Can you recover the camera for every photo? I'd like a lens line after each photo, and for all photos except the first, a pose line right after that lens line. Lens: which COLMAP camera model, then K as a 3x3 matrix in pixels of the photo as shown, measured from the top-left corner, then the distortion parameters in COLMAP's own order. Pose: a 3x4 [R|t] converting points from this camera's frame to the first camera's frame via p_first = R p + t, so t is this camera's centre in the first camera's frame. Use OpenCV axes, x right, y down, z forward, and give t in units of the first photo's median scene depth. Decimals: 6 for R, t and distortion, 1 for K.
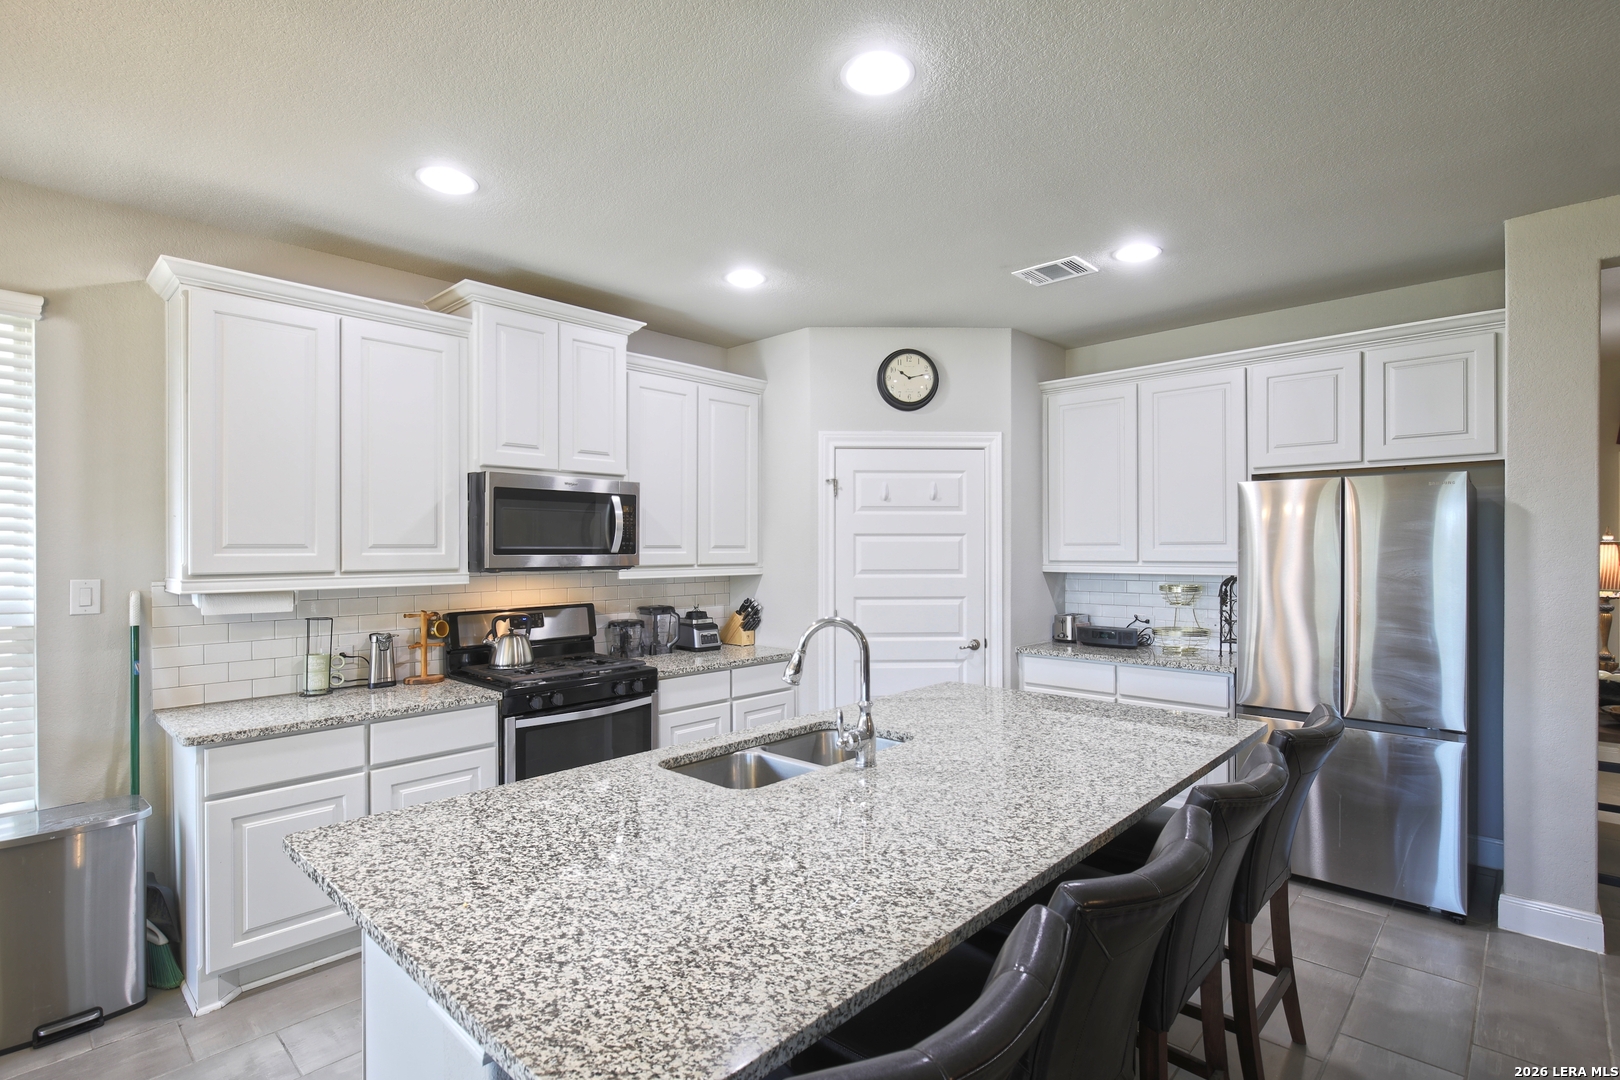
lens RADIAL K [[780.8, 0, 813.9], [0, 780.8, 546.8], [0, 0, 1]] dist [0.000611, -0.000999]
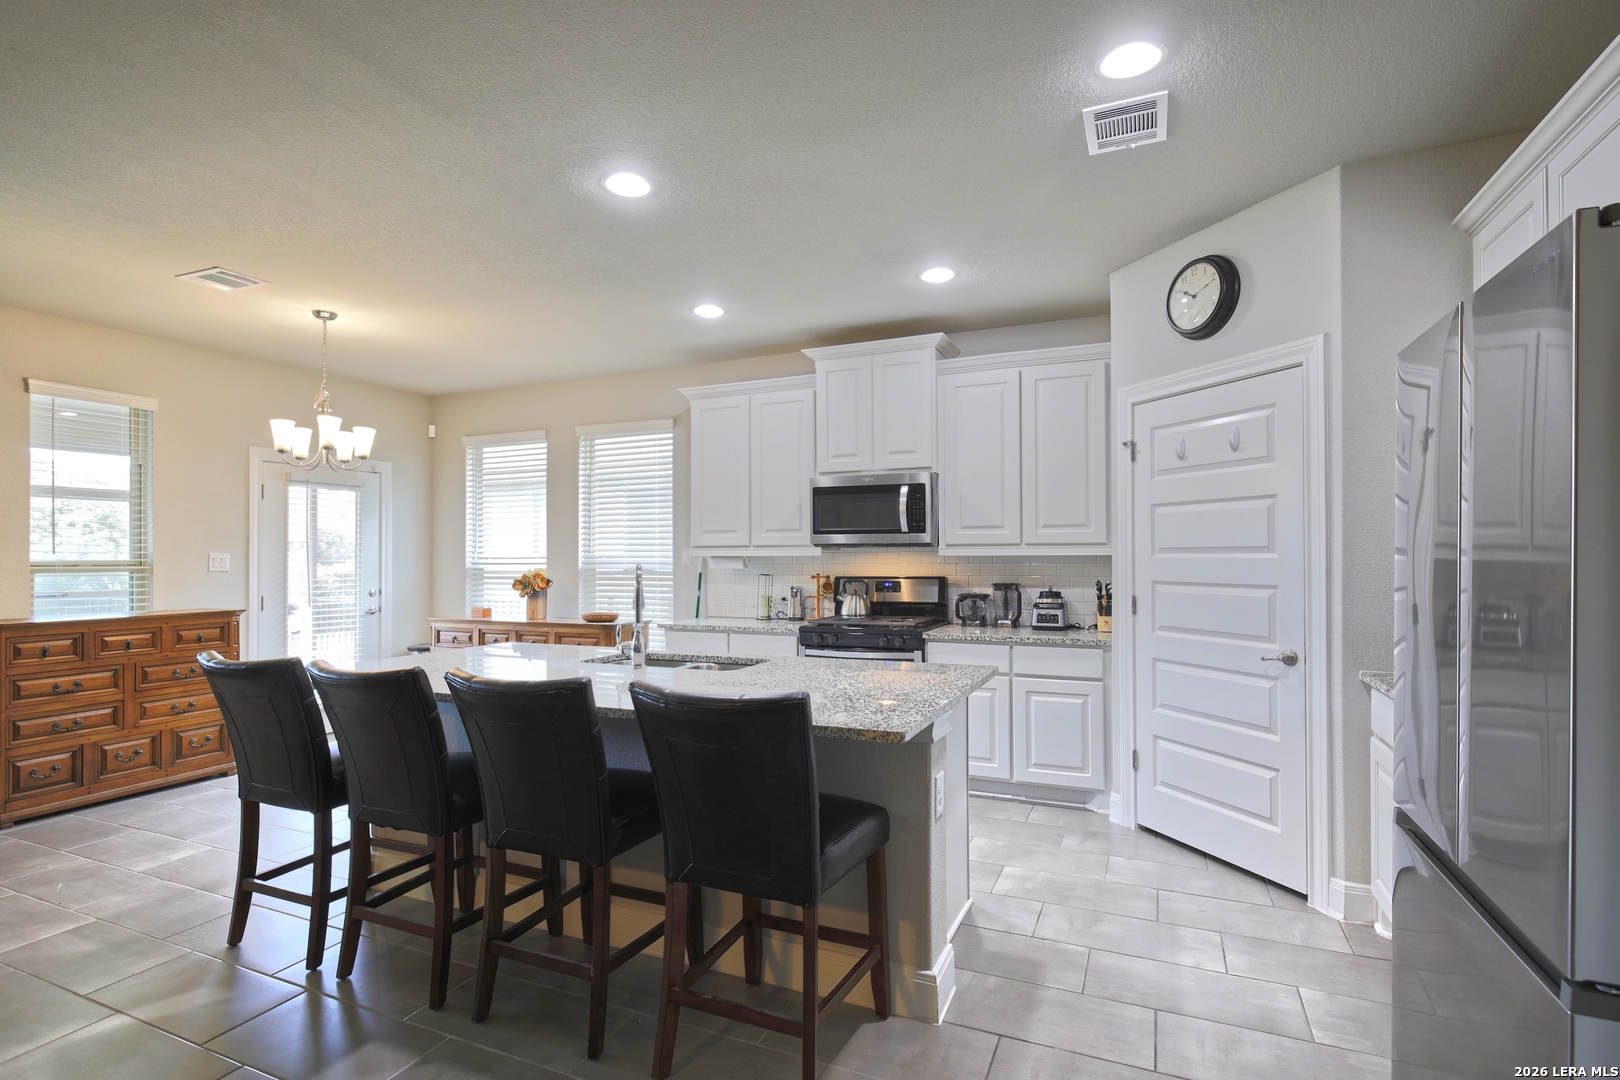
lens RADIAL K [[780.8, 0, 813.9], [0, 780.8, 546.8], [0, 0, 1]] dist [0.000611, -0.000999]
pose [[0.329575, -0.009207, -0.944085, 0.867323], [0.004291, 0.999957, -0.008254, 0.040627], [0.944120, -0.001331, 0.329600, 0.477884]]
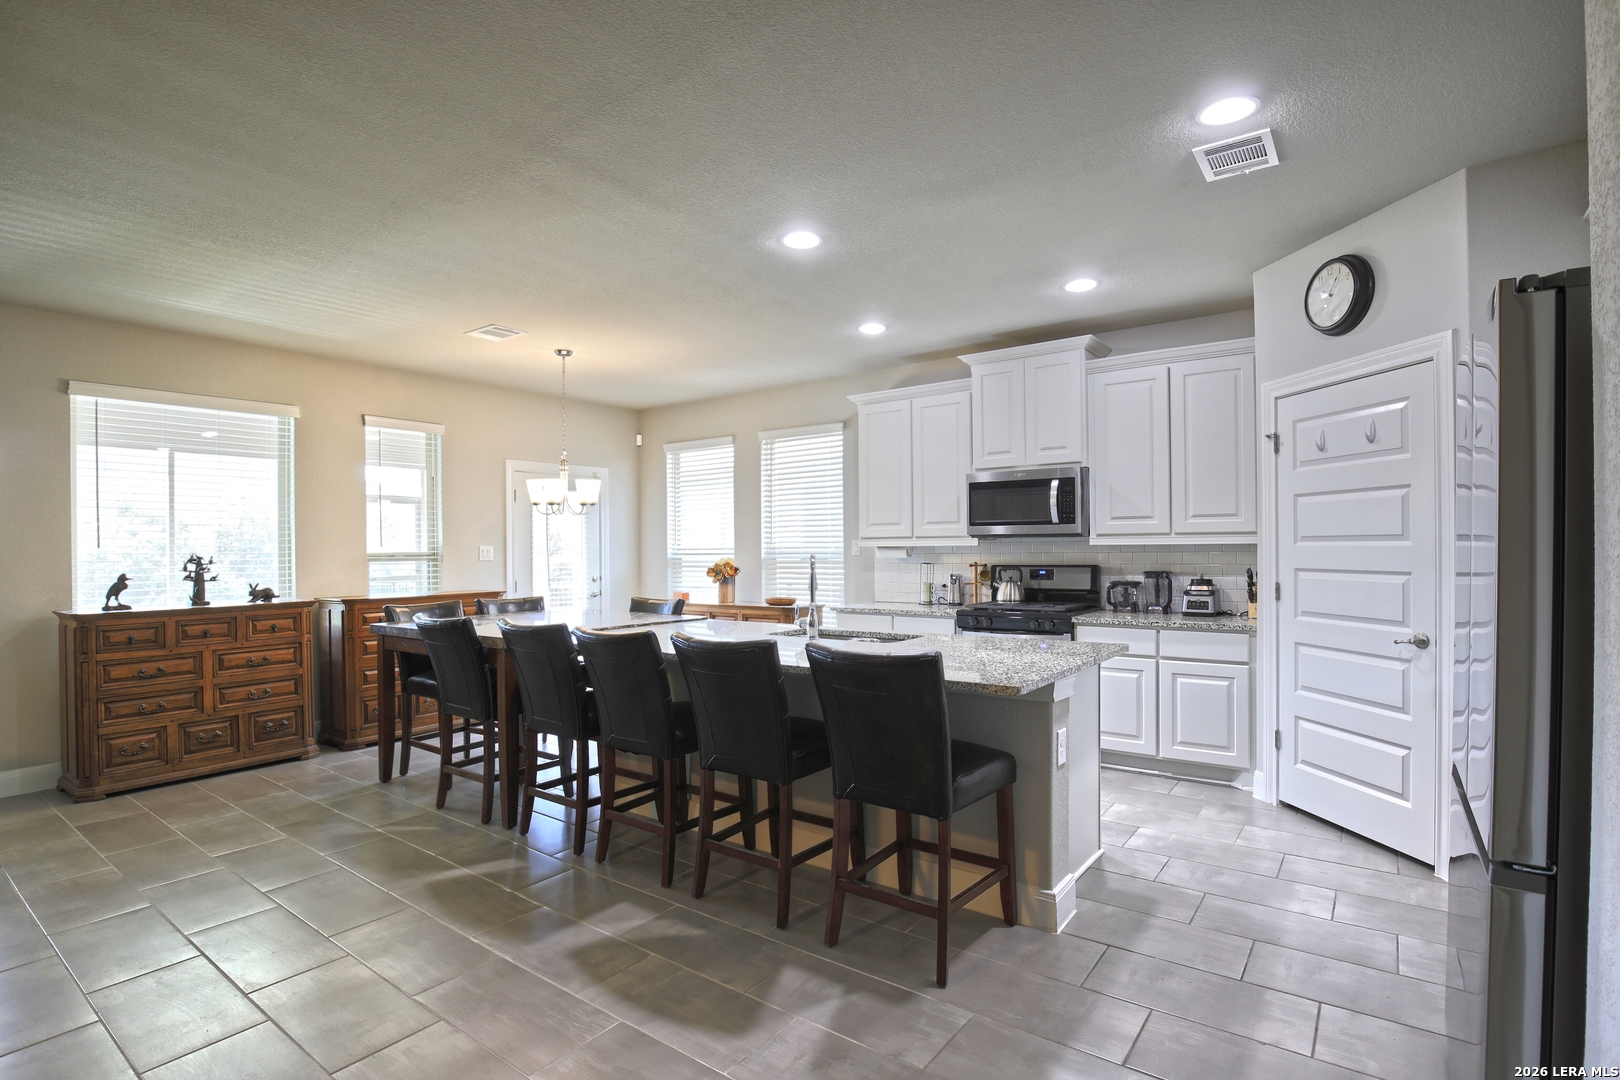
lens RADIAL K [[783.4, 0, 812.4], [0, 783.4, 546.2], [0, 0, 1]] dist [-0.030101, 0.000209]
pose [[0.111916, 0.000457, -0.993718, 1.018314], [0.009832, 0.999950, 0.001568, 0.040733], [0.993669, -0.009946, 0.111906, 0.463542]]
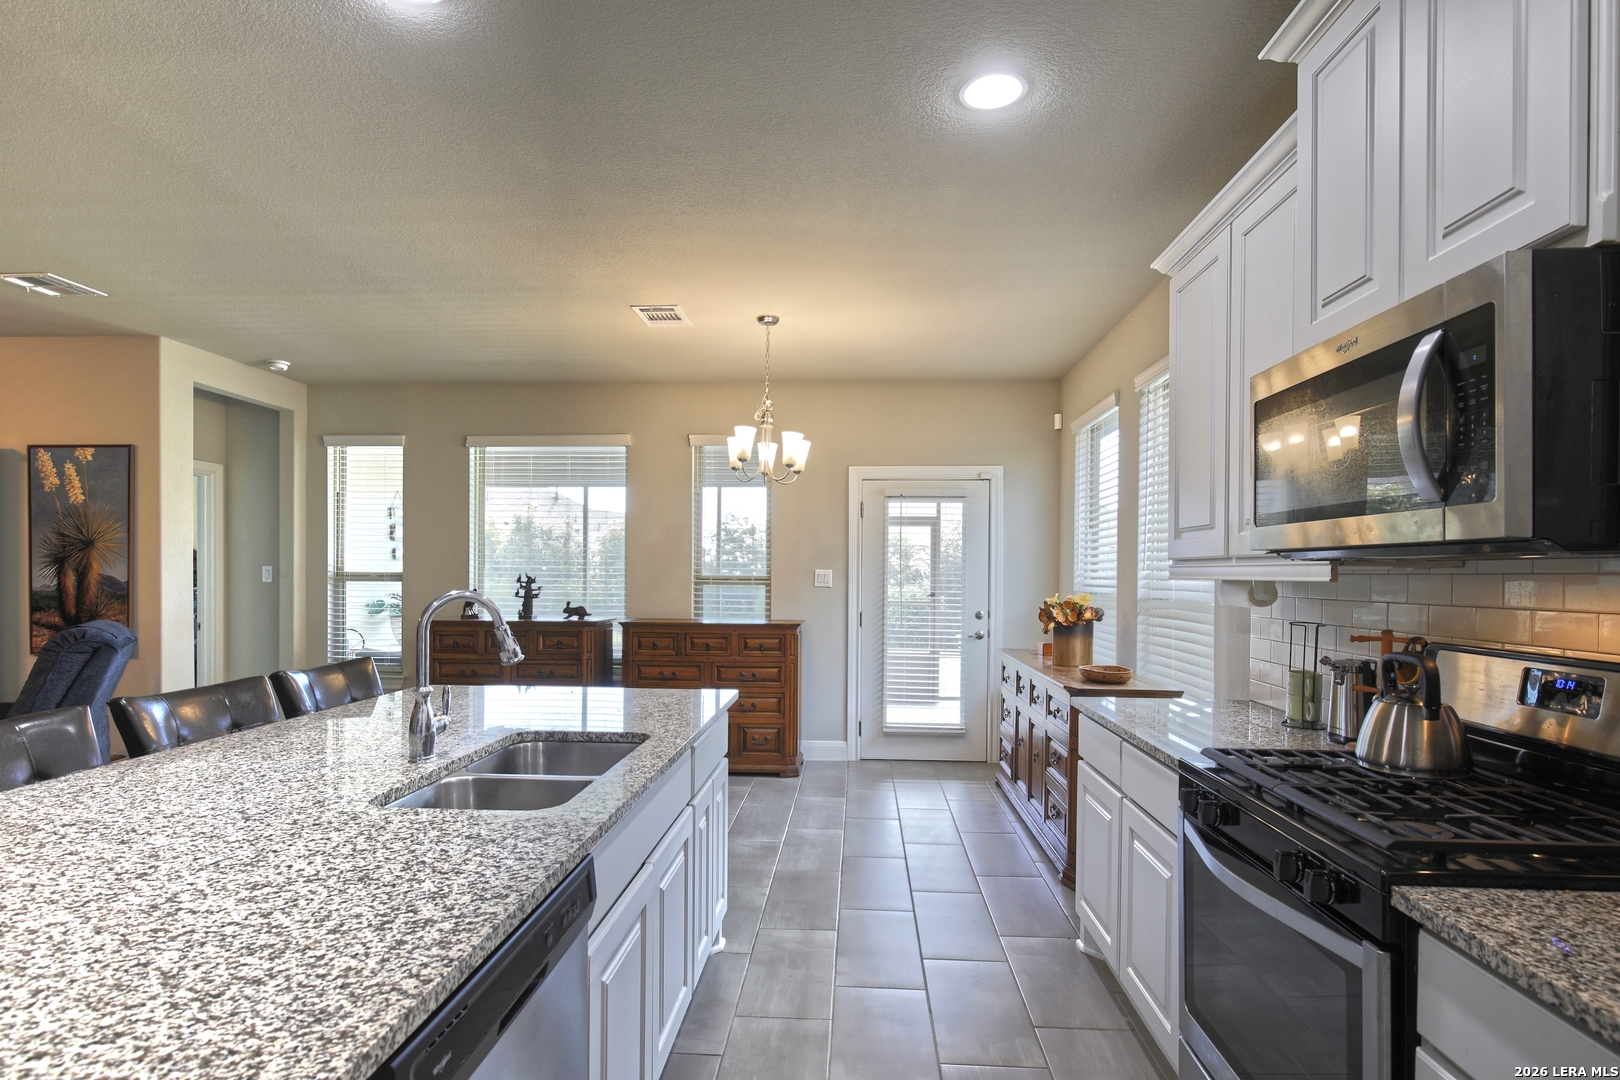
lens RADIAL K [[795.5, 0, 810.4], [0, 795.5, 578.6], [0, 0, 1]] dist [0.000064, -0.000221]
pose [[-0.767861, 0.003749, -0.640605, 0.172371], [-0.002761, 0.999954, 0.009161, 0.038844], [0.640610, 0.008803, -0.767816, 1.119797]]
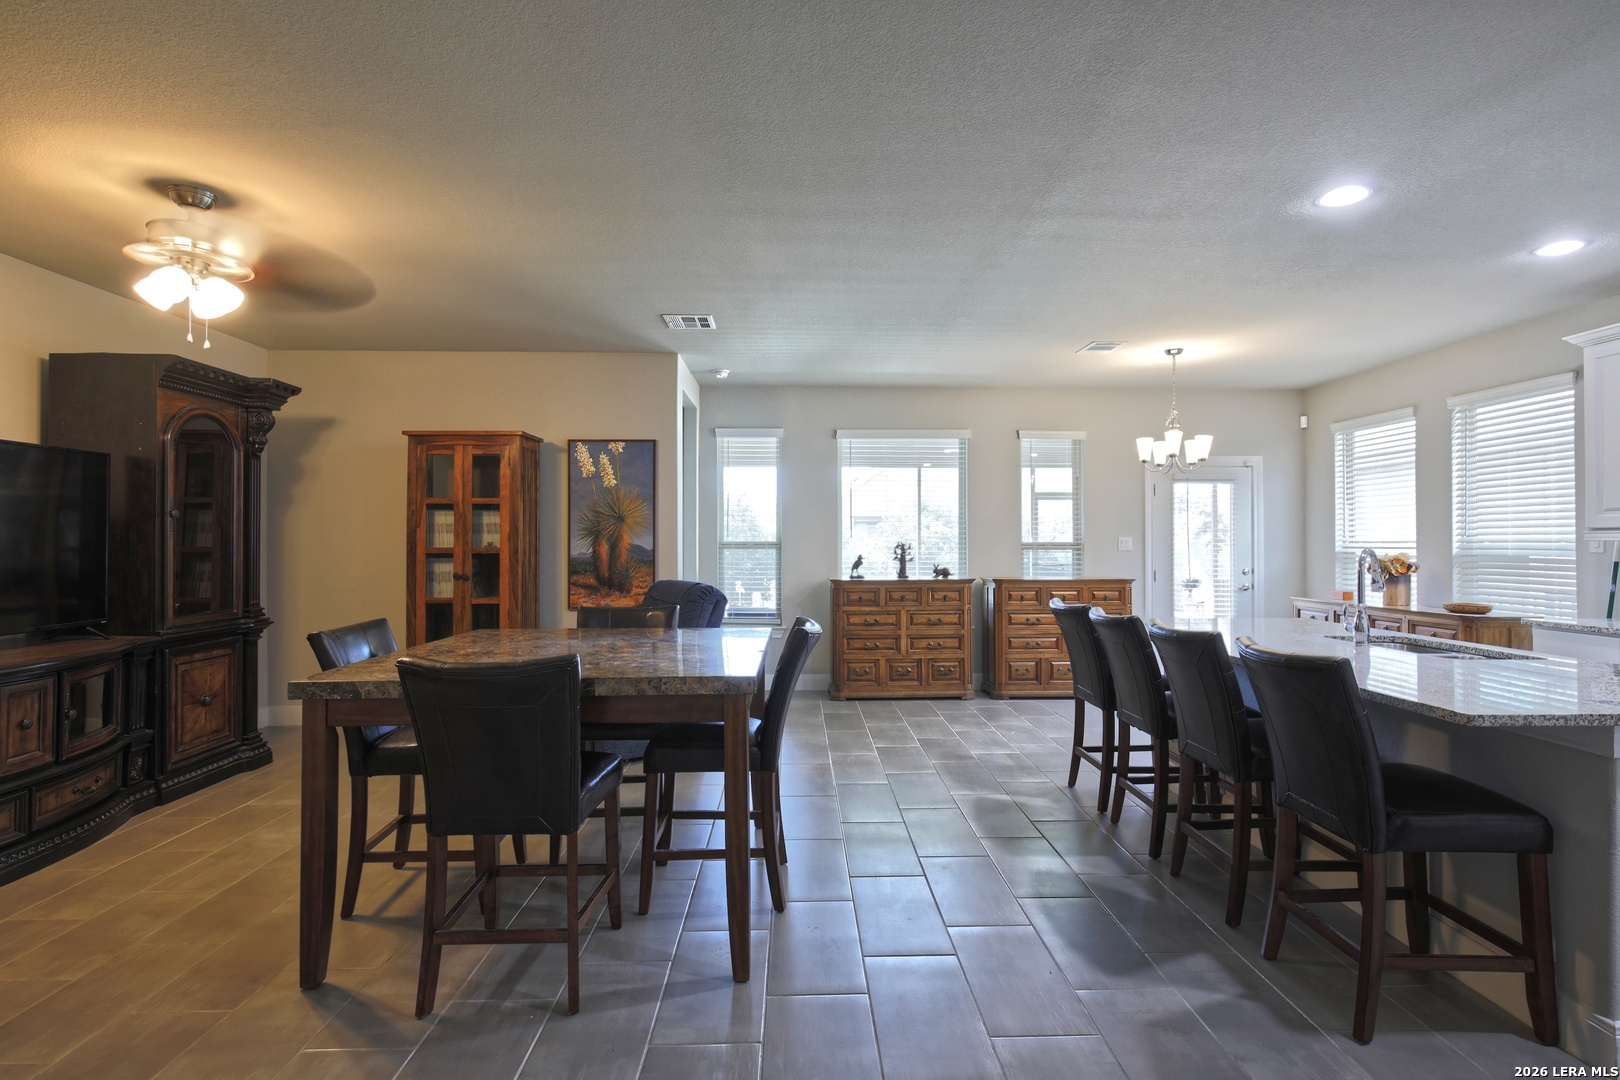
lens RADIAL K [[778.4, 0, 817.5], [0, 778.4, 533.1], [0, 0, 1]] dist [-0.001785, -0.000356]
pose [[-0.710604, -0.004511, -0.703578, 1.072065], [0.003278, 0.999947, -0.009722, 0.041521], [0.703585, -0.009215, -0.710552, 0.764530]]
